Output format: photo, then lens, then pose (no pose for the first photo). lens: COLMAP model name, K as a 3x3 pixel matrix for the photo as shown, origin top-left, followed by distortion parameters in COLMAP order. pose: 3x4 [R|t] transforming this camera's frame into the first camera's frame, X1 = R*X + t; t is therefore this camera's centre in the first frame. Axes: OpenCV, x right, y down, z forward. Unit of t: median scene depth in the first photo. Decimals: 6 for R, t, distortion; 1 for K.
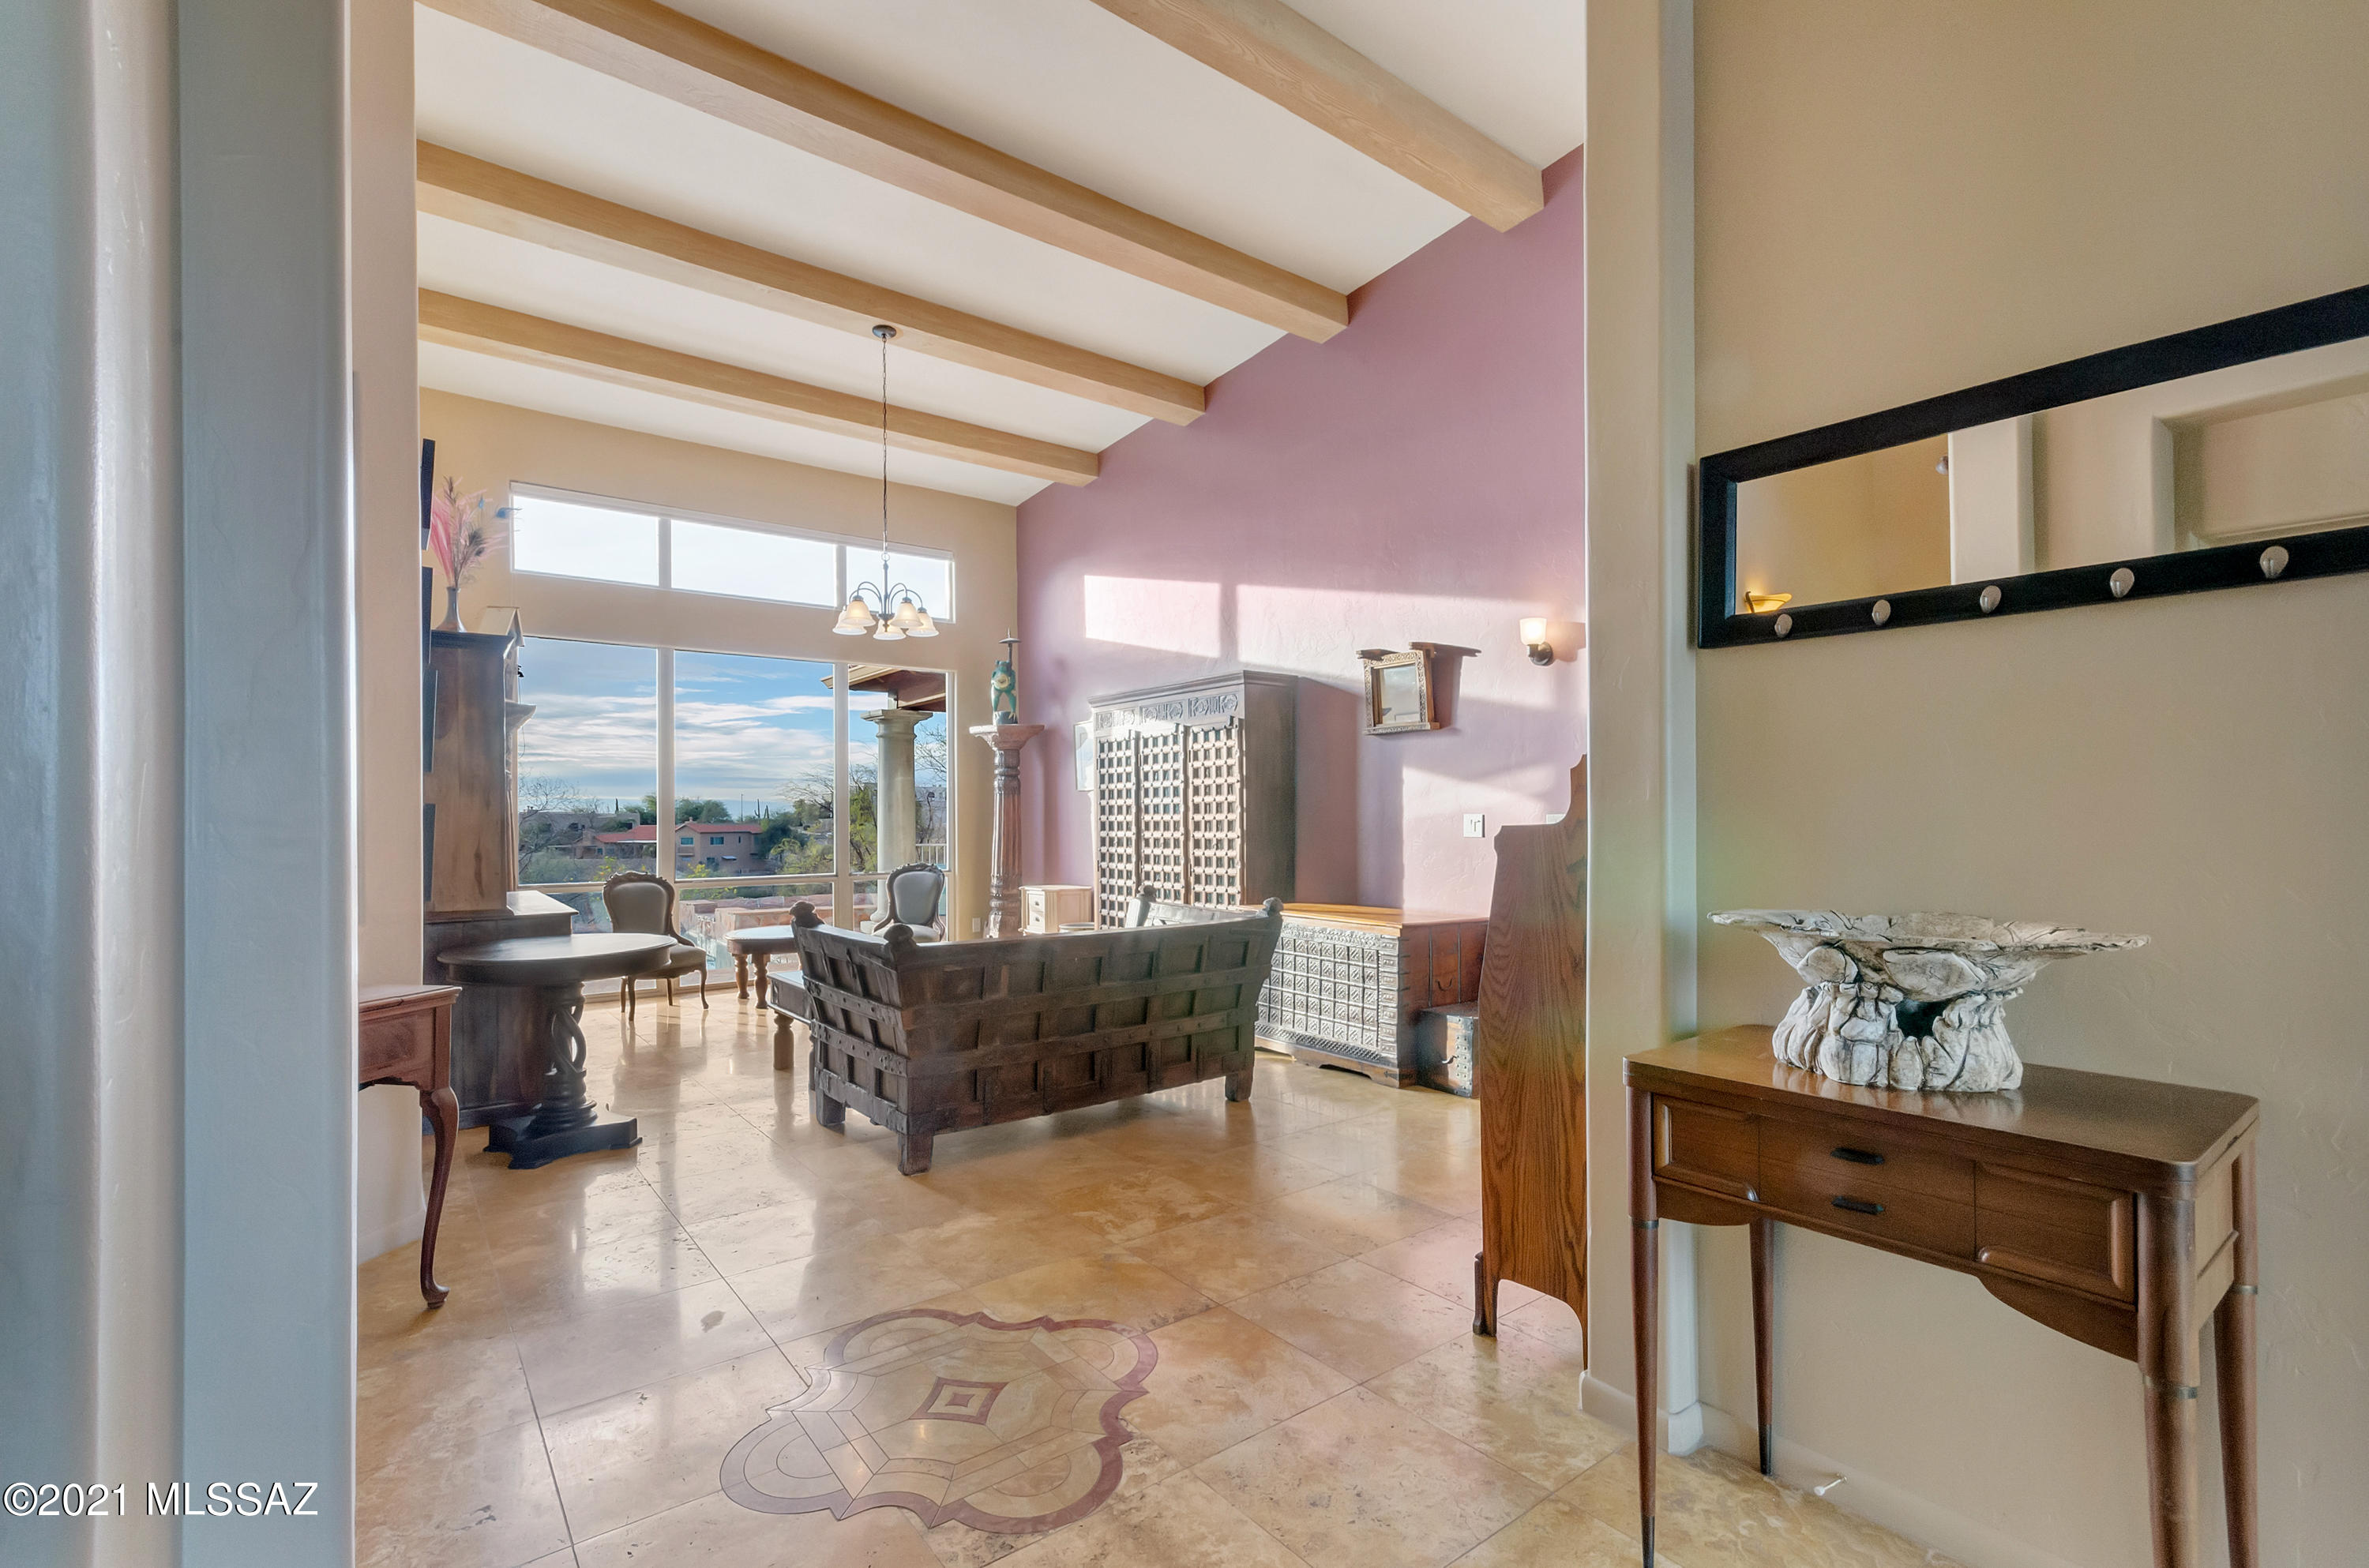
lens RADIAL K [[1110.2, 0, 1186.8], [0, 1110.2, 813.8], [0, 0, 1]] dist [0.001208, 0.000247]
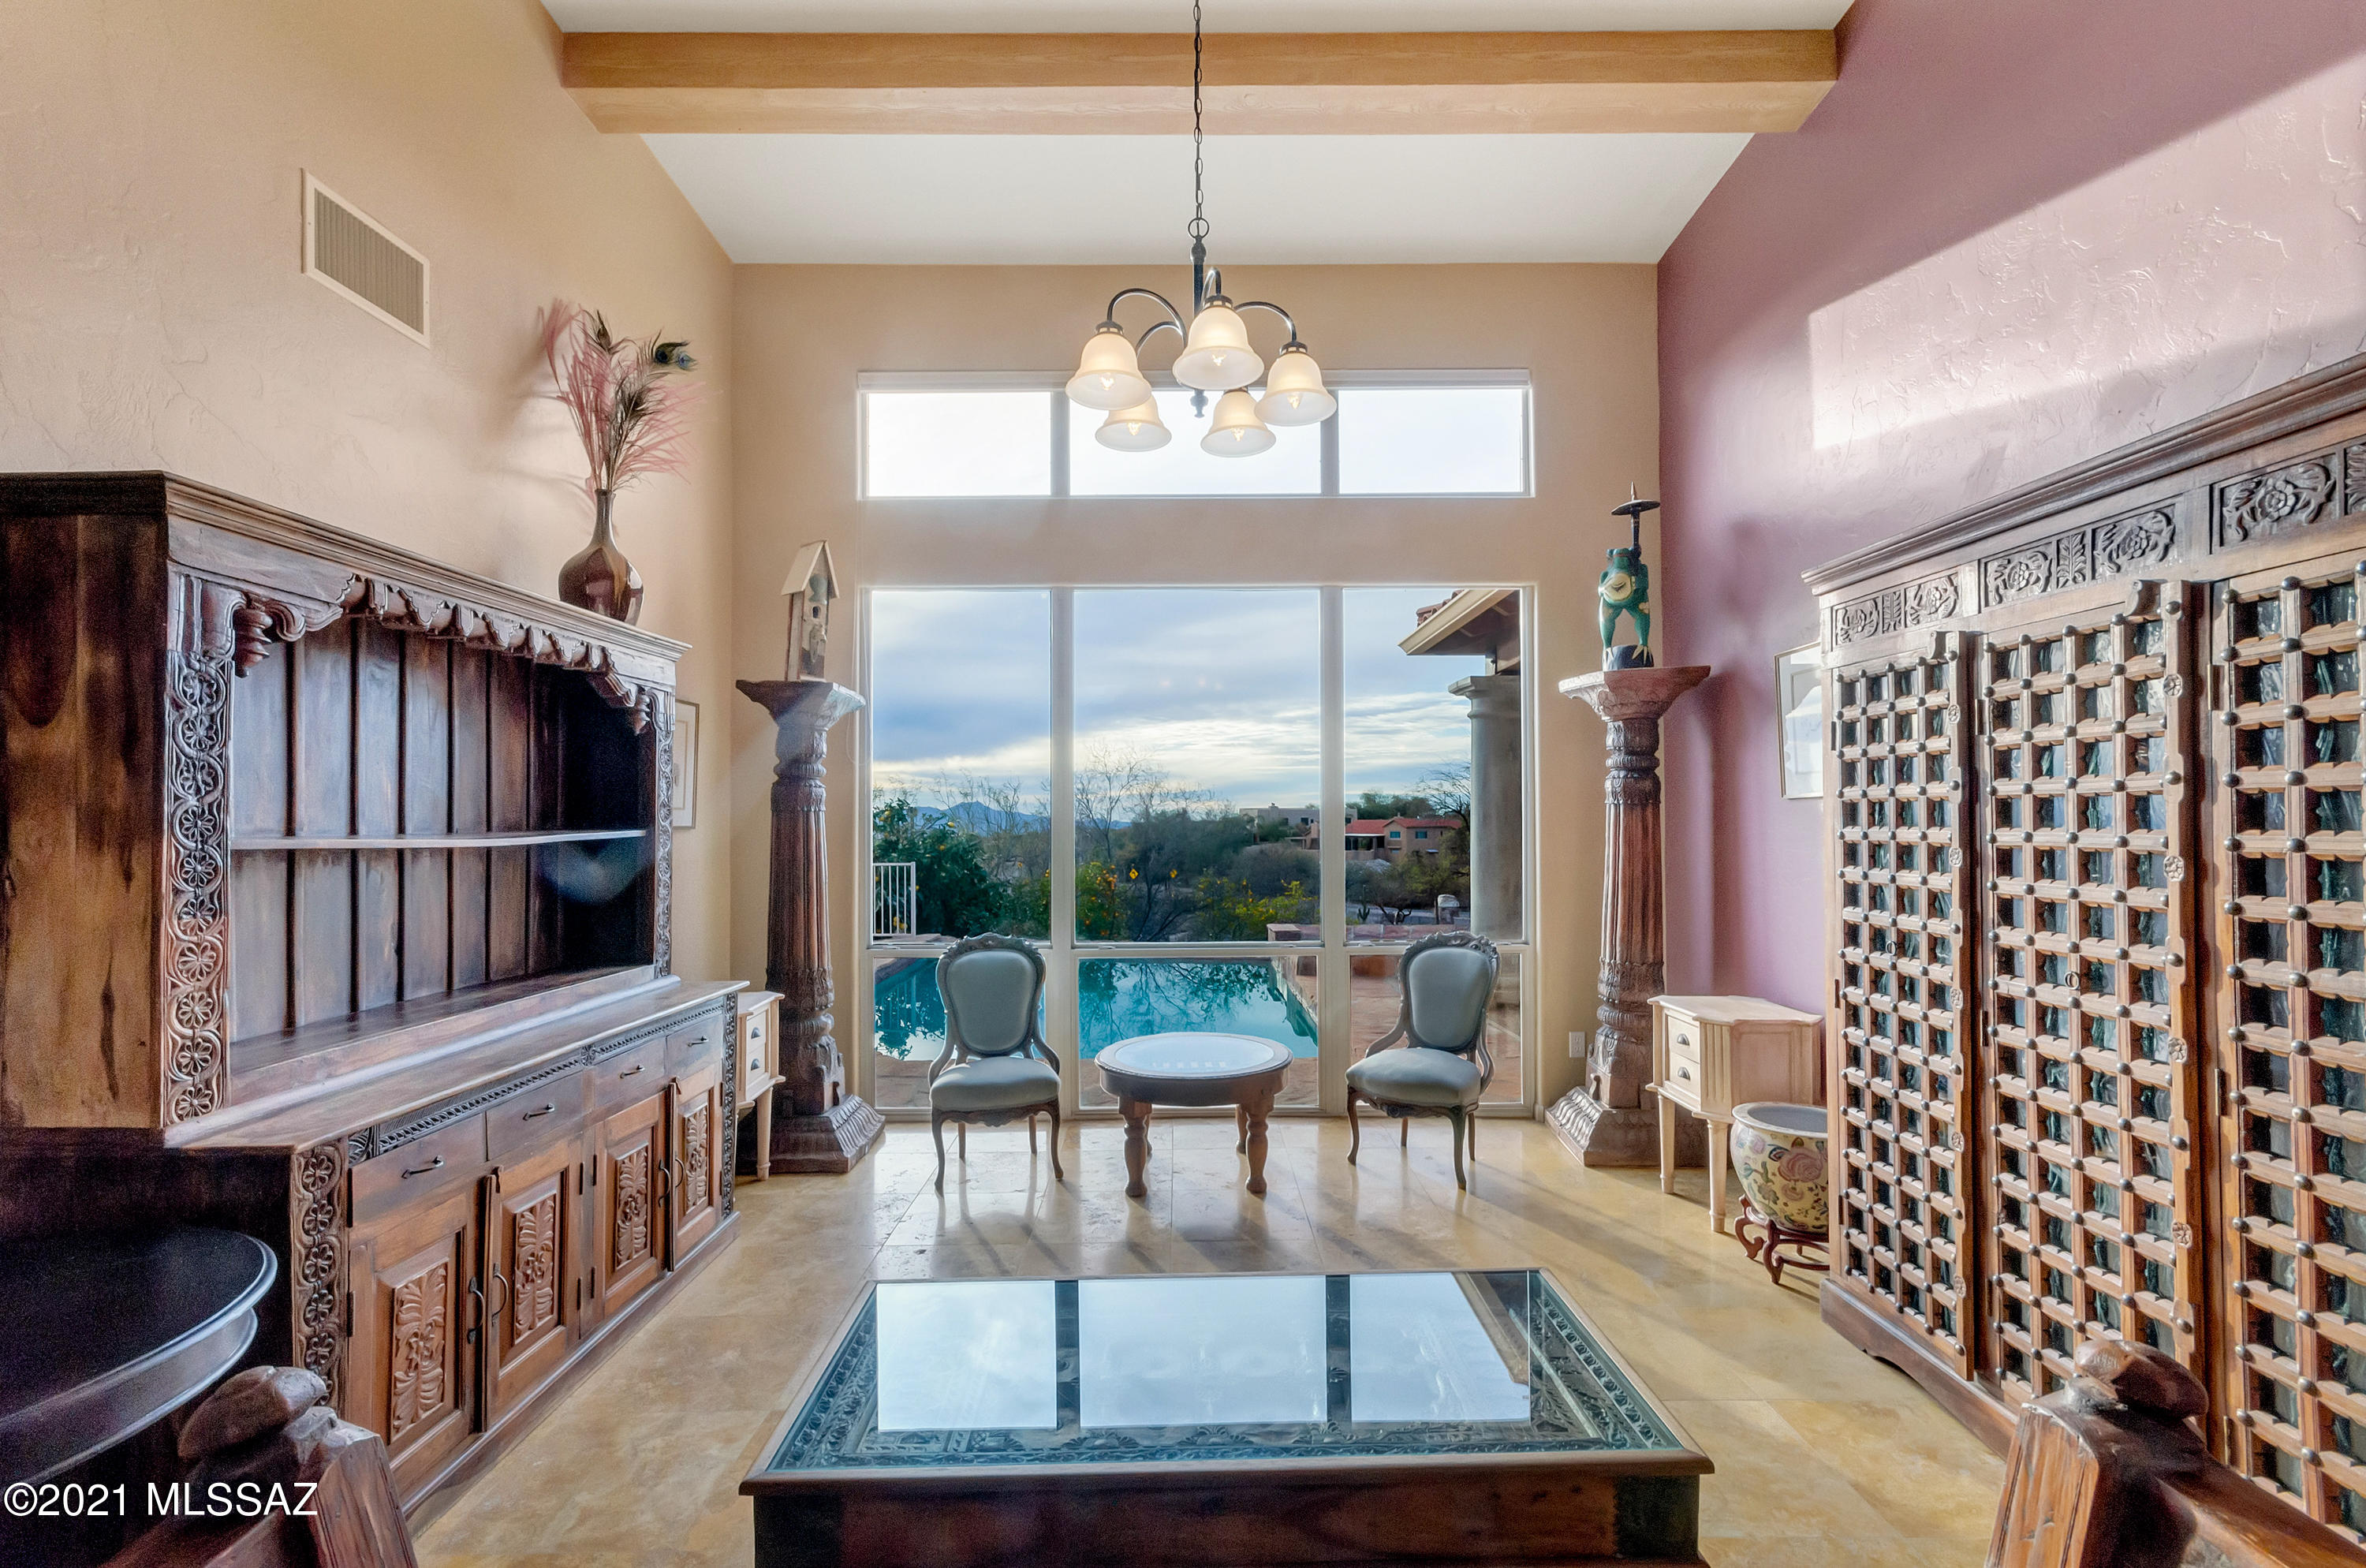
lens RADIAL K [[1046.9, 0, 1182.1], [0, 1046.9, 805.5], [0, 0, 1]] dist [0.002709, 0.000444]
pose [[0.798450, -0.004773, -0.602042, -0.044244], [0.004372, 0.999988, -0.002130, -0.021448], [0.602045, -0.000932, 0.798462, 0.600914]]
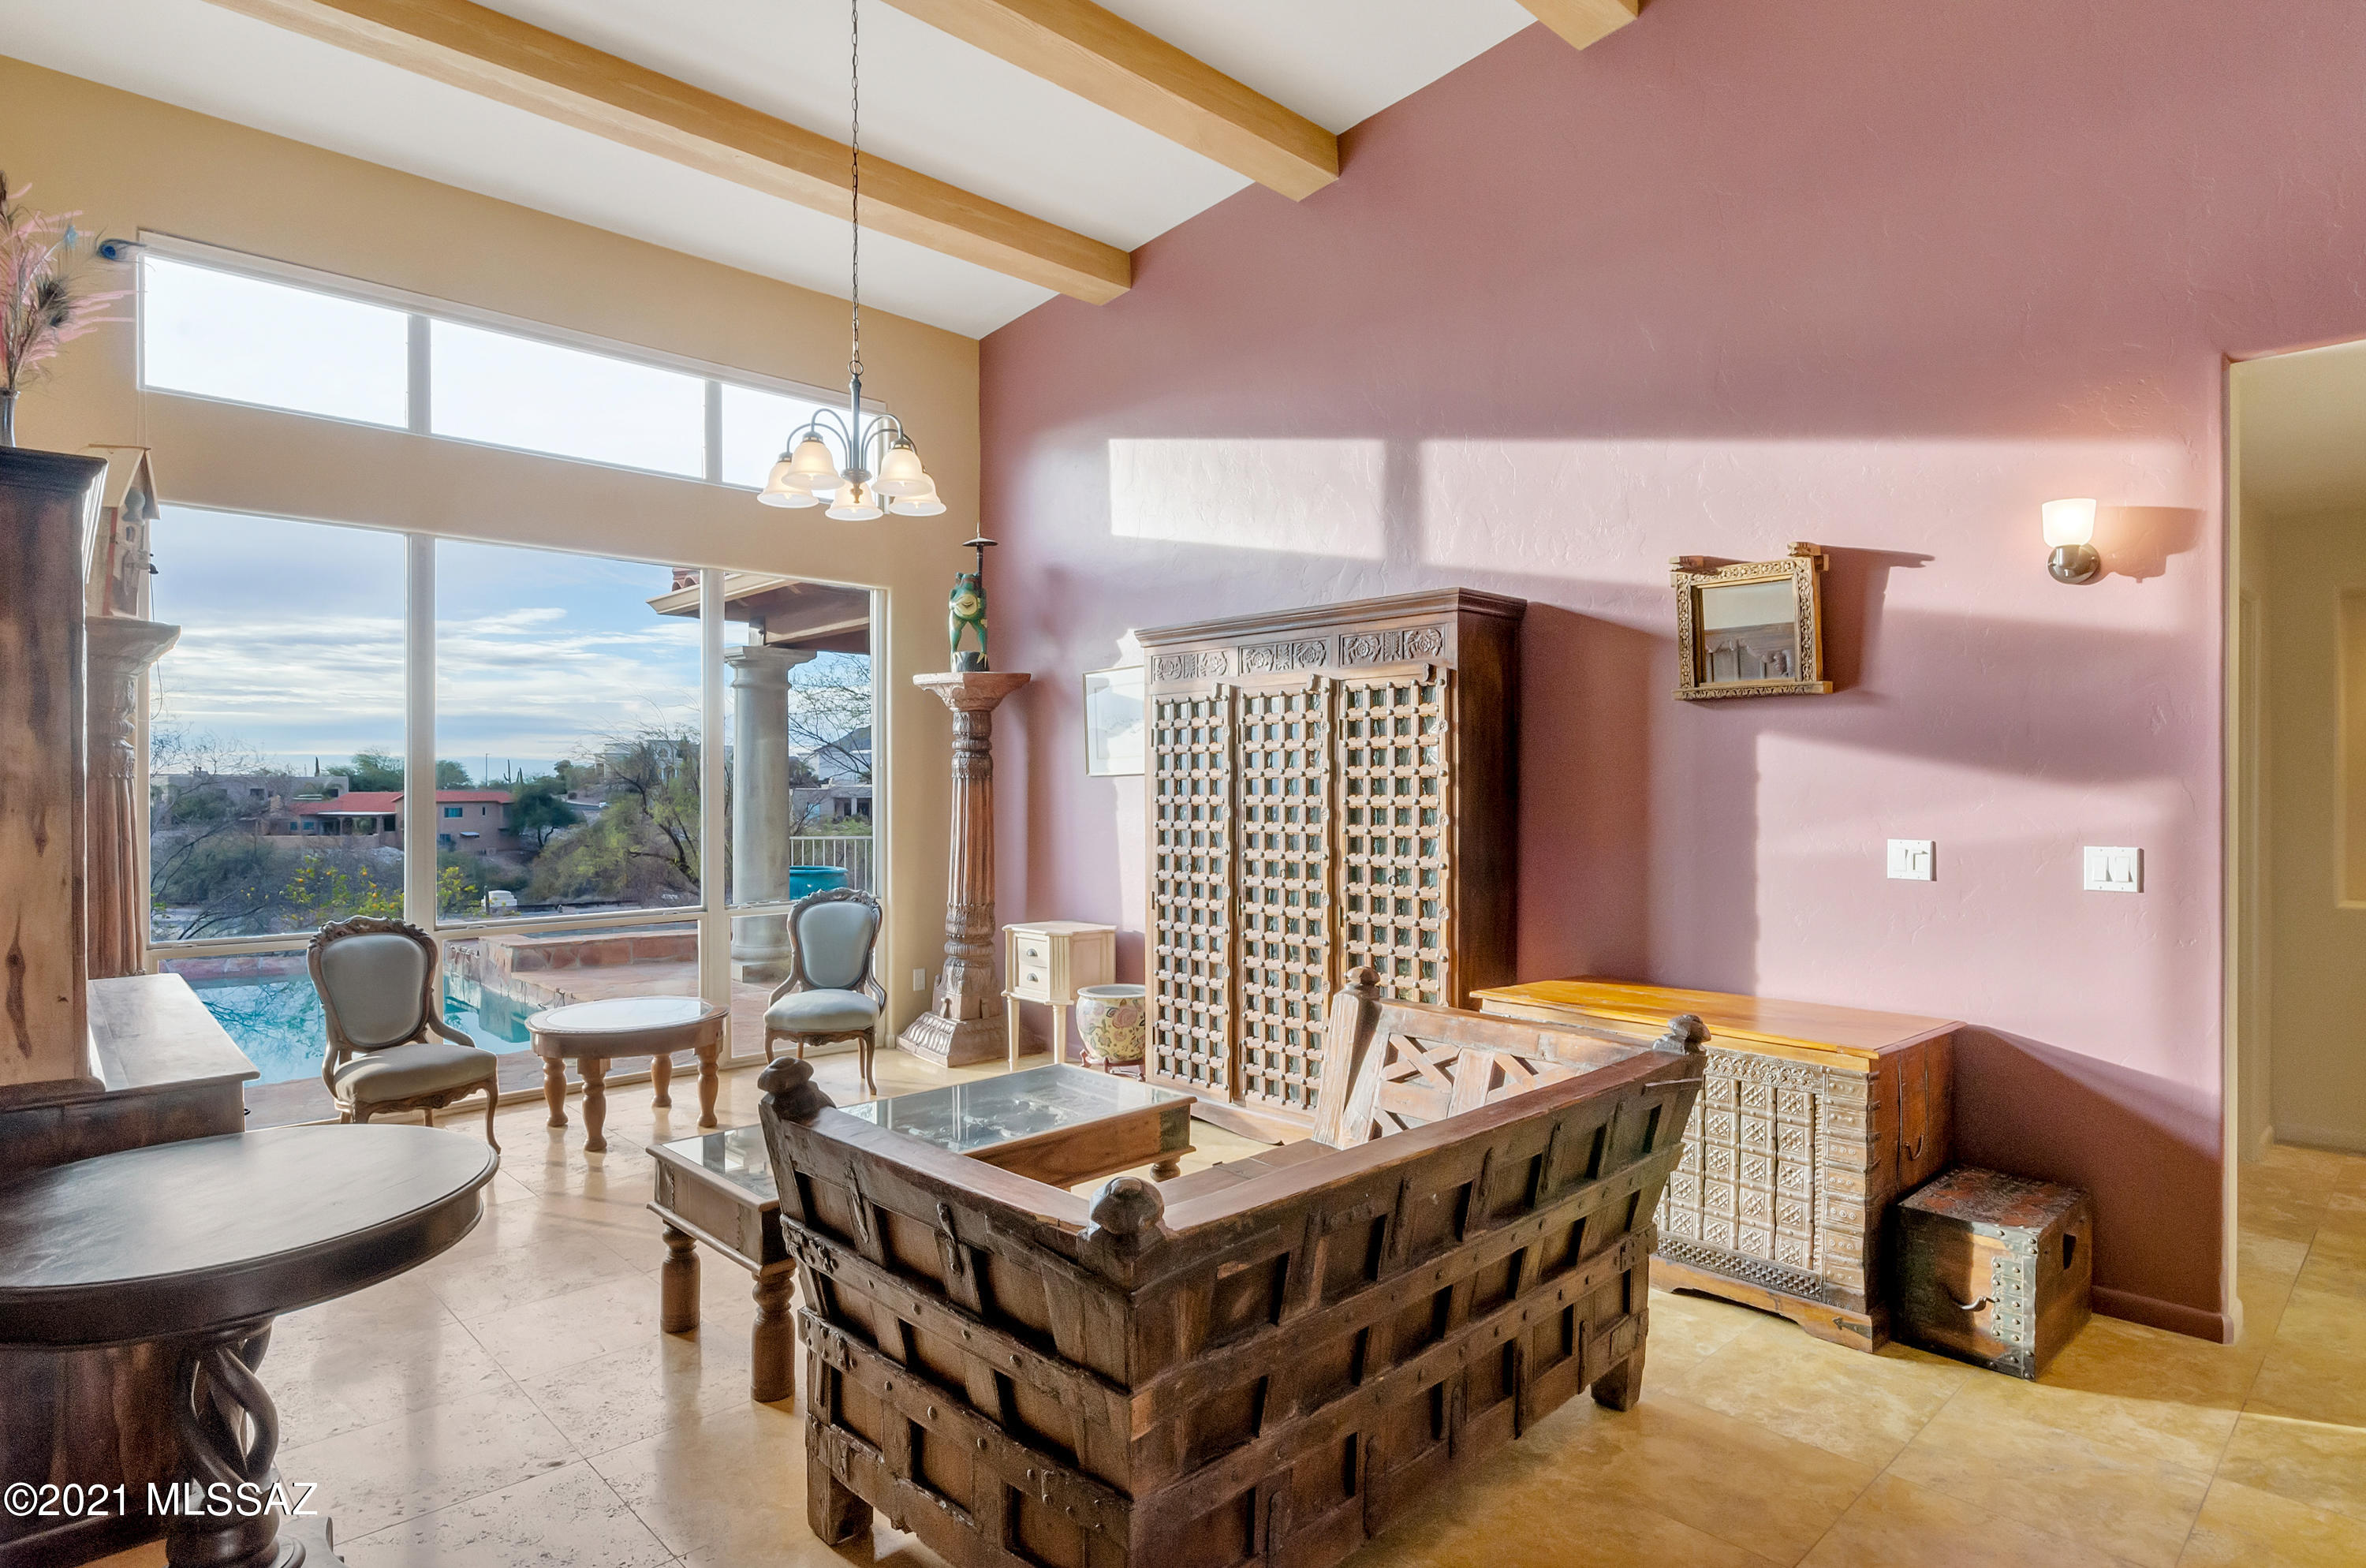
lens RADIAL K [[1302.8, 0, 1183.0], [0, 1302.8, 784.0], [0, 0, 1]] dist [0.000156, -0.001100]
pose [[0.993544, 0.004858, 0.113346, -0.156323], [-0.005411, 0.999975, 0.004574, -0.023630], [-0.113321, -0.005157, 0.993545, 0.287127]]
